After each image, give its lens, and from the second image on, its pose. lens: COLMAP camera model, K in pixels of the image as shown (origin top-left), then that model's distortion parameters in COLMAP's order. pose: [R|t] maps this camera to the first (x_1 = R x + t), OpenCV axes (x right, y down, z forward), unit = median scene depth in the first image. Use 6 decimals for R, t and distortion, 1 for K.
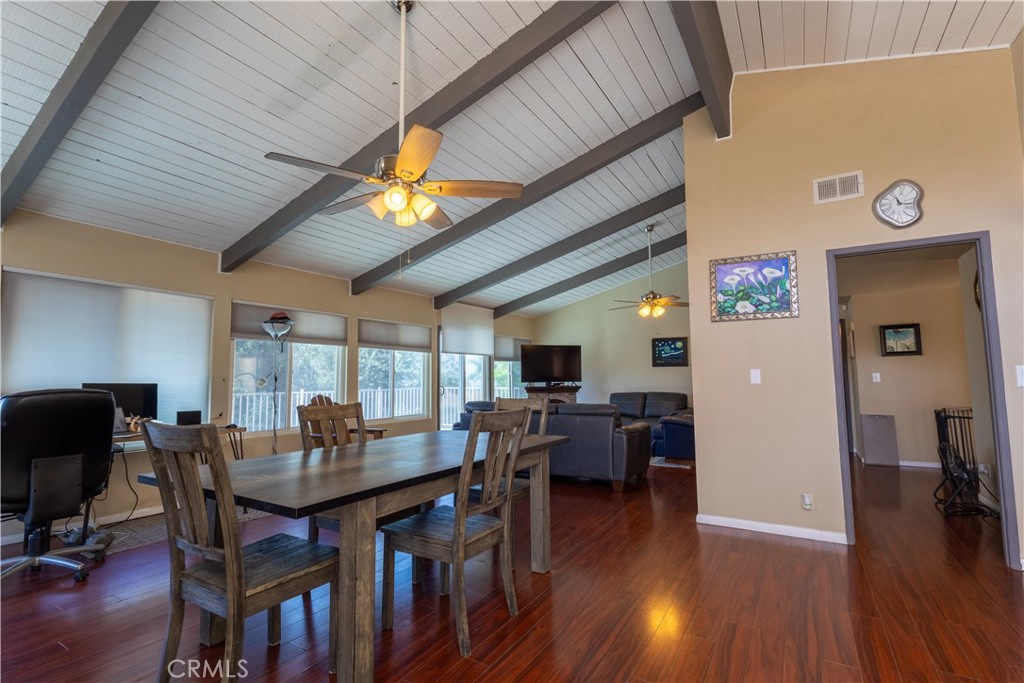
lens RADIAL K [[471.3, 0, 513.2], [0, 471.3, 341.6], [0, 0, 1]] dist [0.003488, 0.000323]
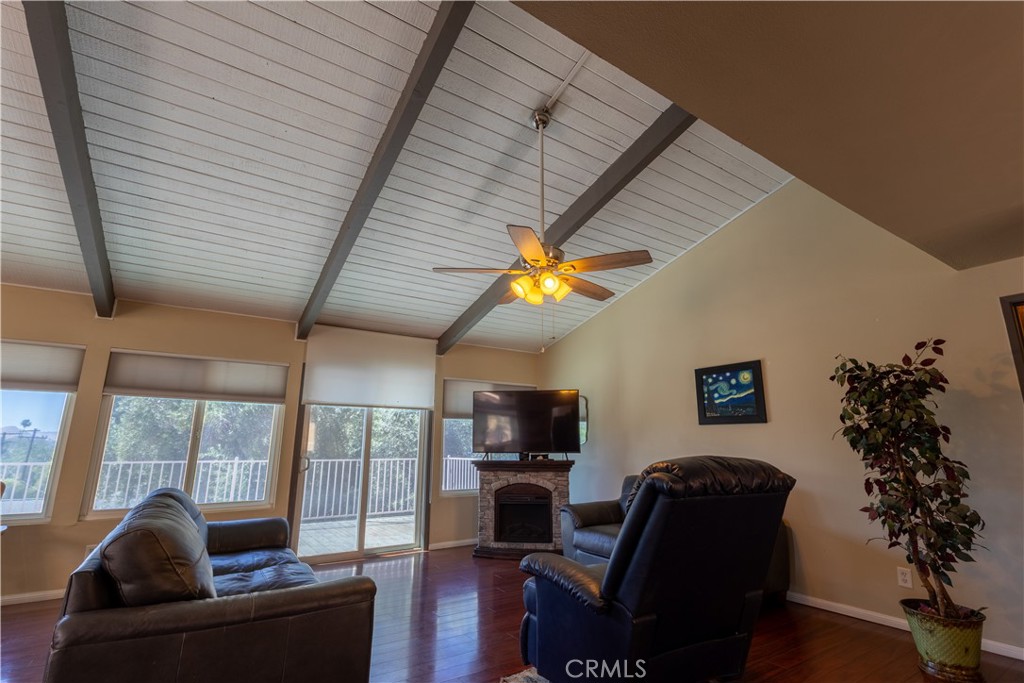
lens RADIAL K [[471.3, 0, 509.3], [0, 471.3, 342.1], [0, 0, 1]] dist [0.003488, 0.000323]
pose [[0.907788, -0.083078, -0.411118, 0.329963], [0.023590, 0.988748, -0.147716, 0.036078], [0.418765, 0.124397, 0.899534, 0.452835]]
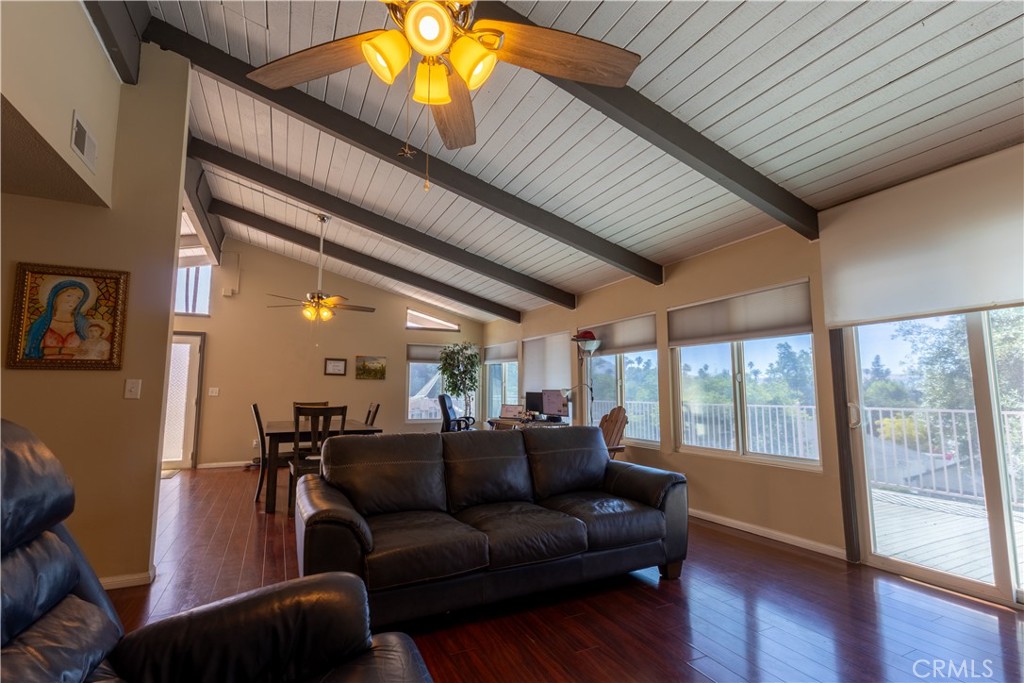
lens RADIAL K [[471.3, 0, 513.6], [0, 471.3, 340.8], [0, 0, 1]] dist [0.003488, 0.000323]
pose [[-0.535262, -0.082159, -0.840681, 0.329020], [0.073957, 0.986878, -0.143535, 0.065967], [0.841442, -0.139003, -0.522162, 0.850263]]
